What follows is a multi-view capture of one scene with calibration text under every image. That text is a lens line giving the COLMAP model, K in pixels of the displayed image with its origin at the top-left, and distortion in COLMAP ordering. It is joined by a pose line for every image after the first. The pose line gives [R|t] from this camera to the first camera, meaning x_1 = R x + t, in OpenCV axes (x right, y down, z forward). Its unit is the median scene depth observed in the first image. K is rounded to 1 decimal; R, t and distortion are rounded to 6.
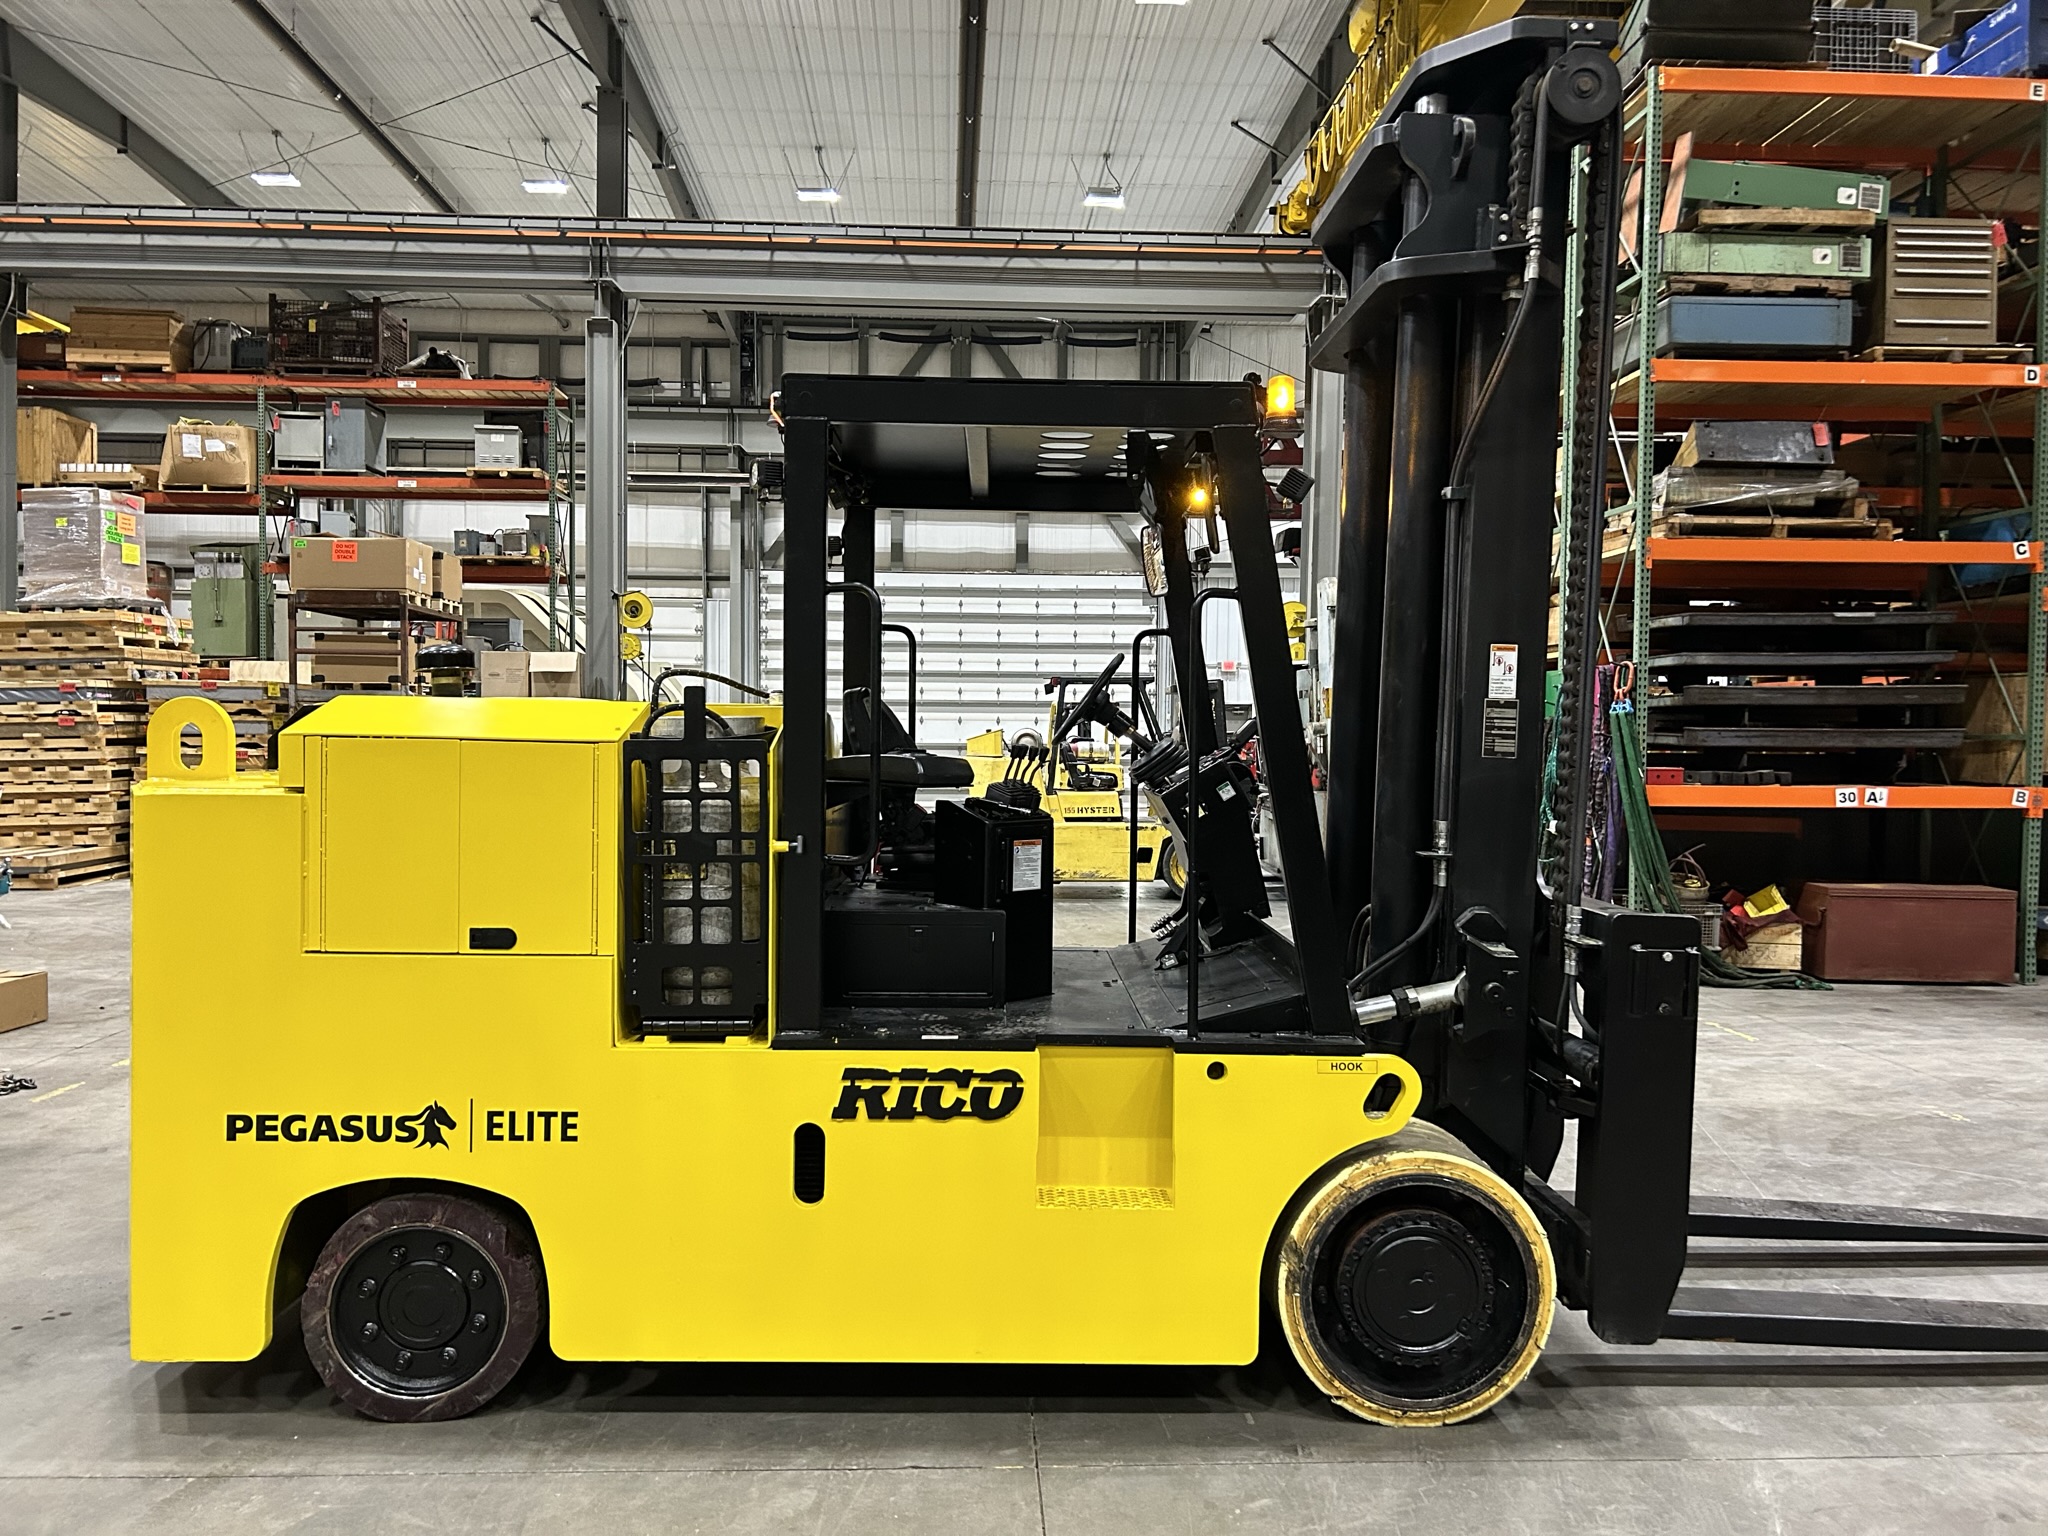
lens RADIAL K [[1542.6, 0, 1024.1], [0, 1542.6, 776.6], [0, 0, 1]] dist [0.051925, -0.056965]
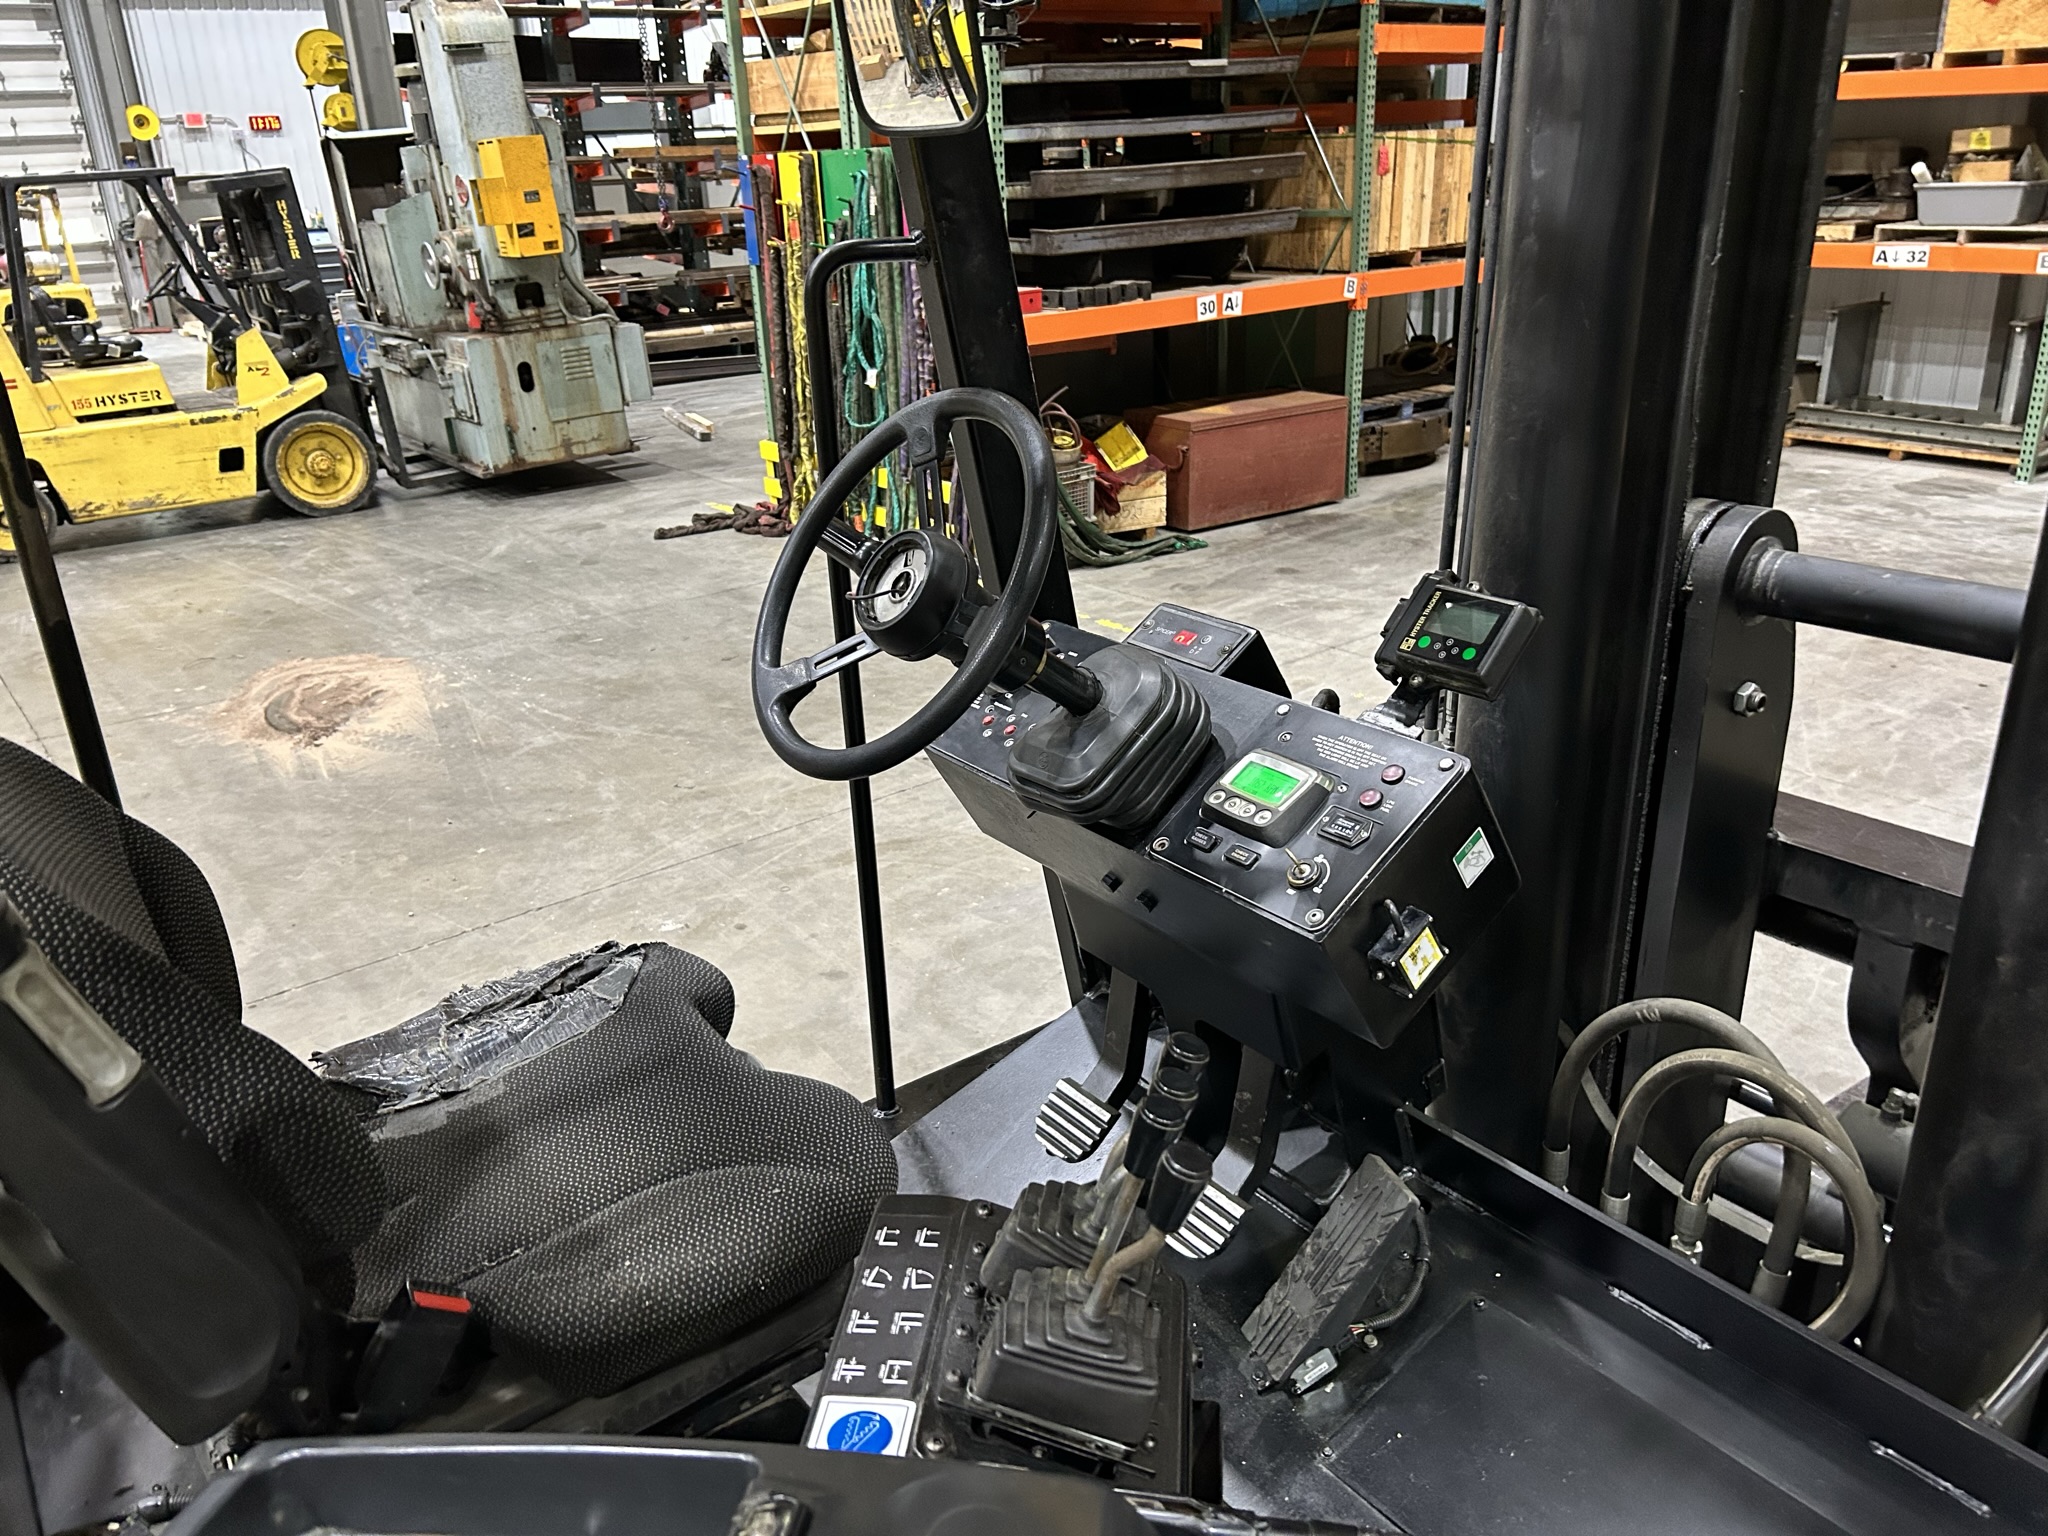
lens RADIAL K [[1542.6, 0, 1025.8], [0, 1542.6, 776.3], [0, 0, 1]] dist [0.051925, -0.056965]
pose [[0.812871, -0.256896, 0.522728, -0.042157], [0.066831, 0.932686, 0.354443, -0.052045], [-0.578596, -0.253182, 0.775322, 0.352075]]
